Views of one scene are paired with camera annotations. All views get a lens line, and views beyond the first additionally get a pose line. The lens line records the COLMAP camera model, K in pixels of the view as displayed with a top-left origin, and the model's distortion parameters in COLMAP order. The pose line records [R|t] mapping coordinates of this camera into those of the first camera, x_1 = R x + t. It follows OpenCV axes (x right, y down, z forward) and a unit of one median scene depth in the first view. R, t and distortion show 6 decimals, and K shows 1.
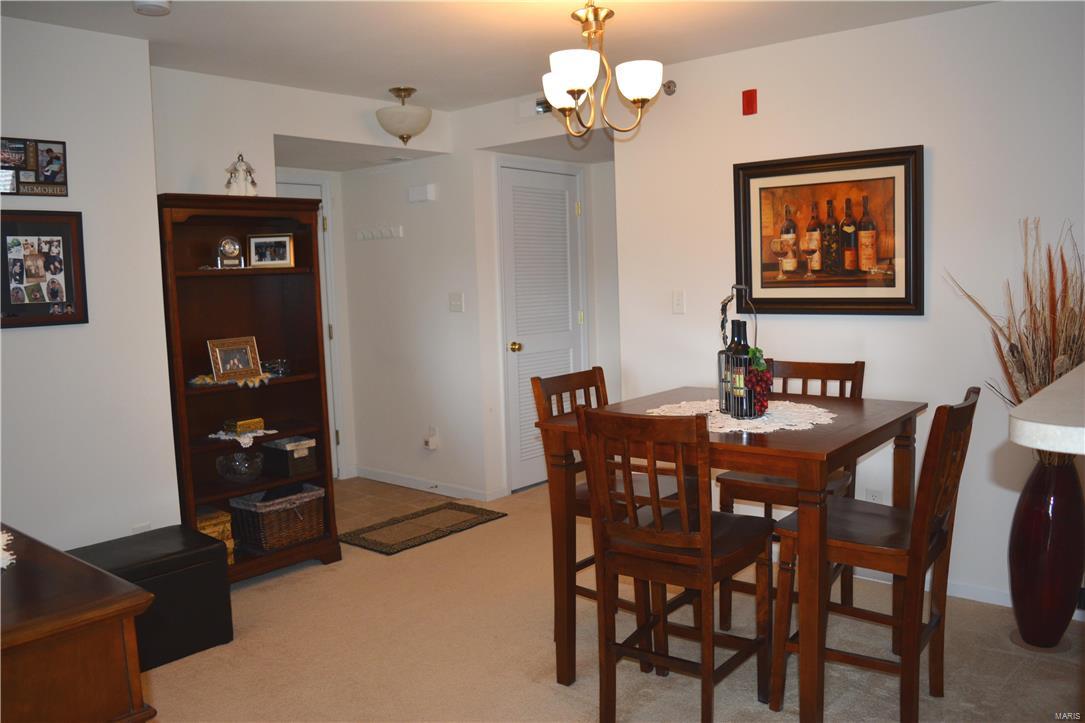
lens RADIAL K [[845.8, 0, 541.0], [0, 845.8, 353.1], [0, 0, 1]] dist [-0.093305, 0.020434]
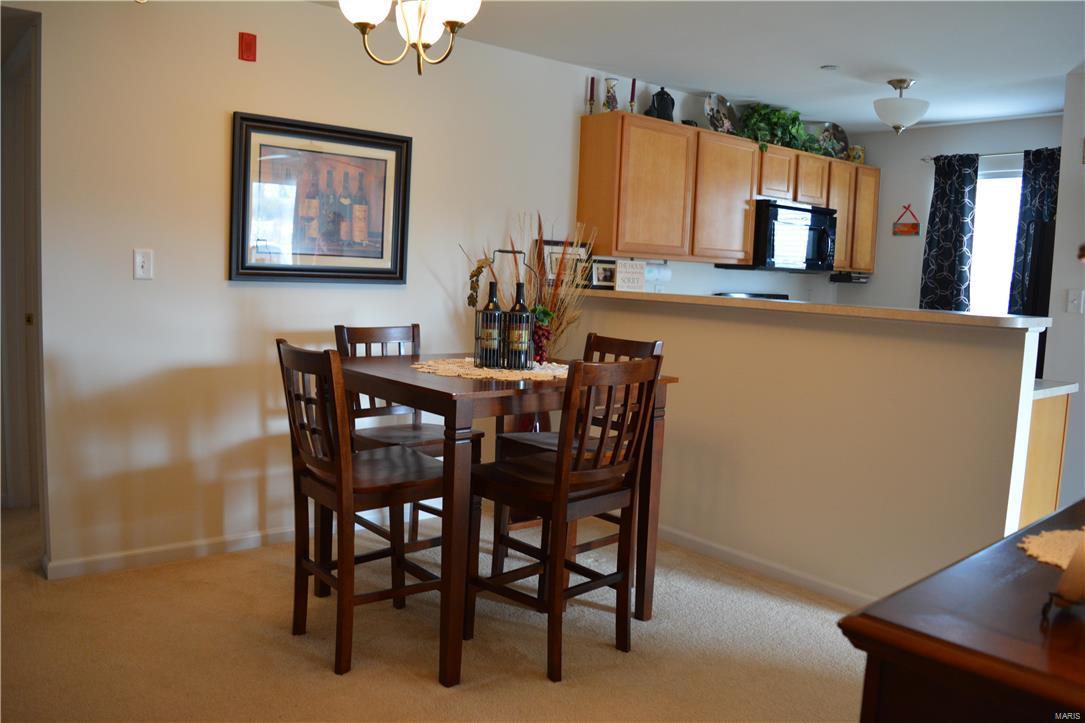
lens RADIAL K [[845.8, 0, 546.0], [0, 845.8, 366.5], [0, 0, 1]] dist [-0.093305, 0.020434]
pose [[0.177915, -0.069521, 0.981587, -0.650794], [0.040055, 0.997186, 0.063366, 0.002610], [-0.983230, 0.028044, 0.180199, 0.576377]]
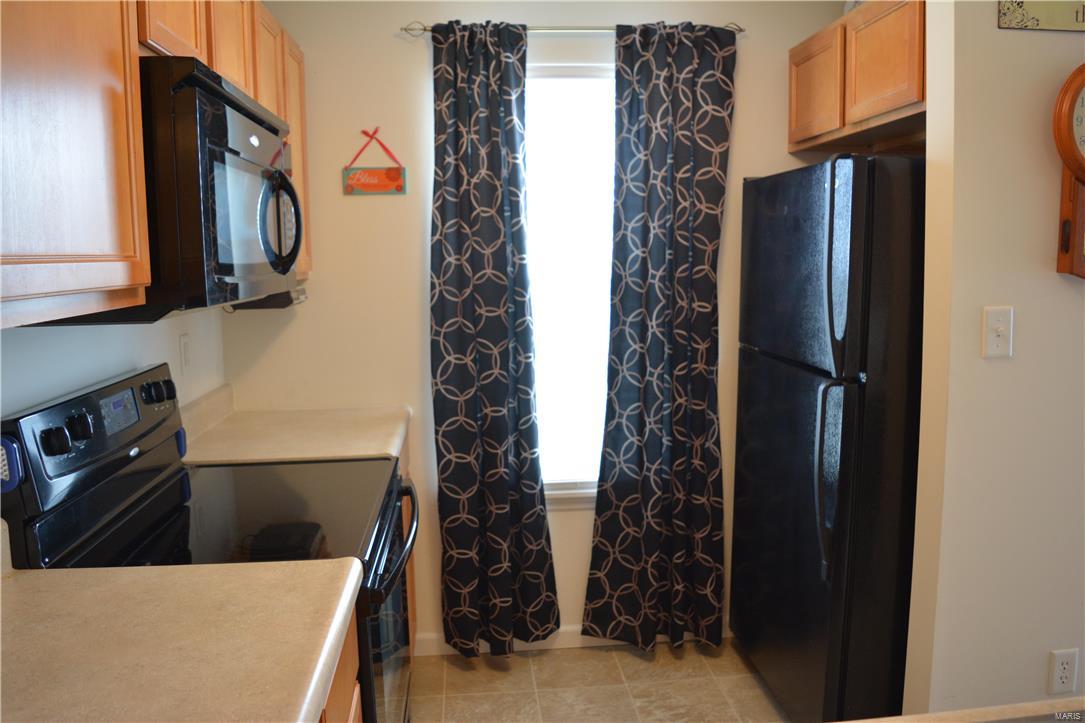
lens RADIAL K [[845.8, 0, 543.1], [0, 845.8, 365.2], [0, 0, 1]] dist [-0.093305, 0.020434]
pose [[-0.713322, -0.048420, 0.699161, 0.471716], [0.100529, 0.980225, 0.170450, -0.087506], [-0.693589, 0.191871, -0.694349, 0.626810]]
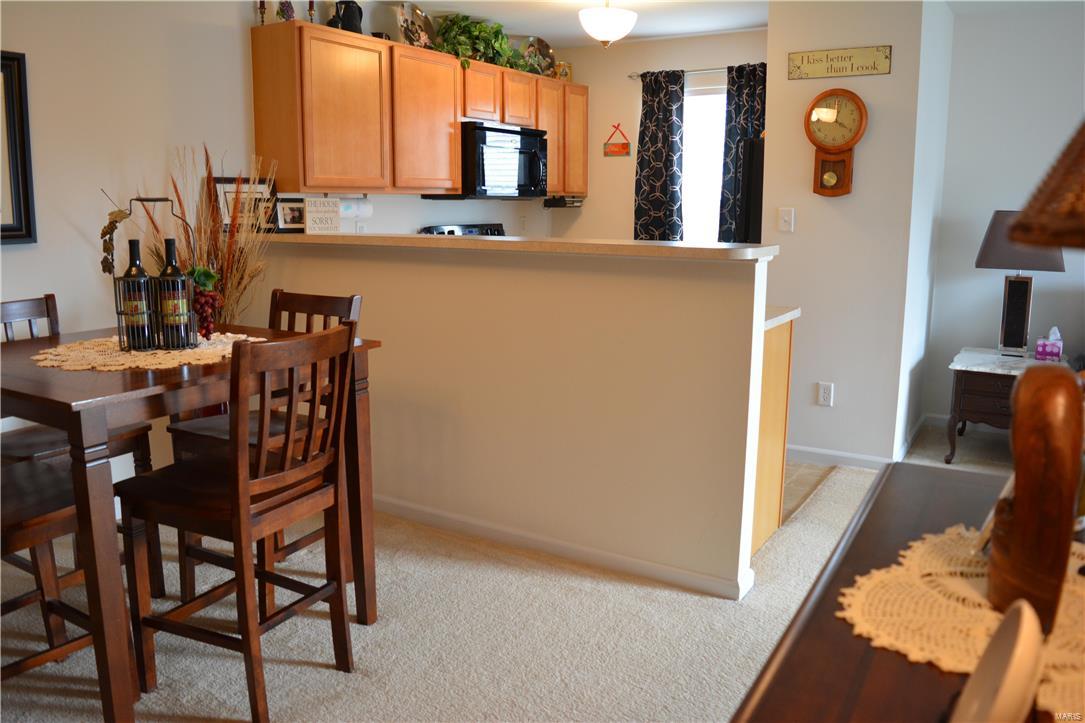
lens RADIAL K [[845.8, 0, 536.4], [0, 845.8, 361.9], [0, 0, 1]] dist [-0.093305, 0.020434]
pose [[-0.138770, -0.152730, 0.978477, -0.509776], [0.087436, 0.982288, 0.165725, -0.016399], [-0.986457, 0.108552, -0.122958, 0.558309]]
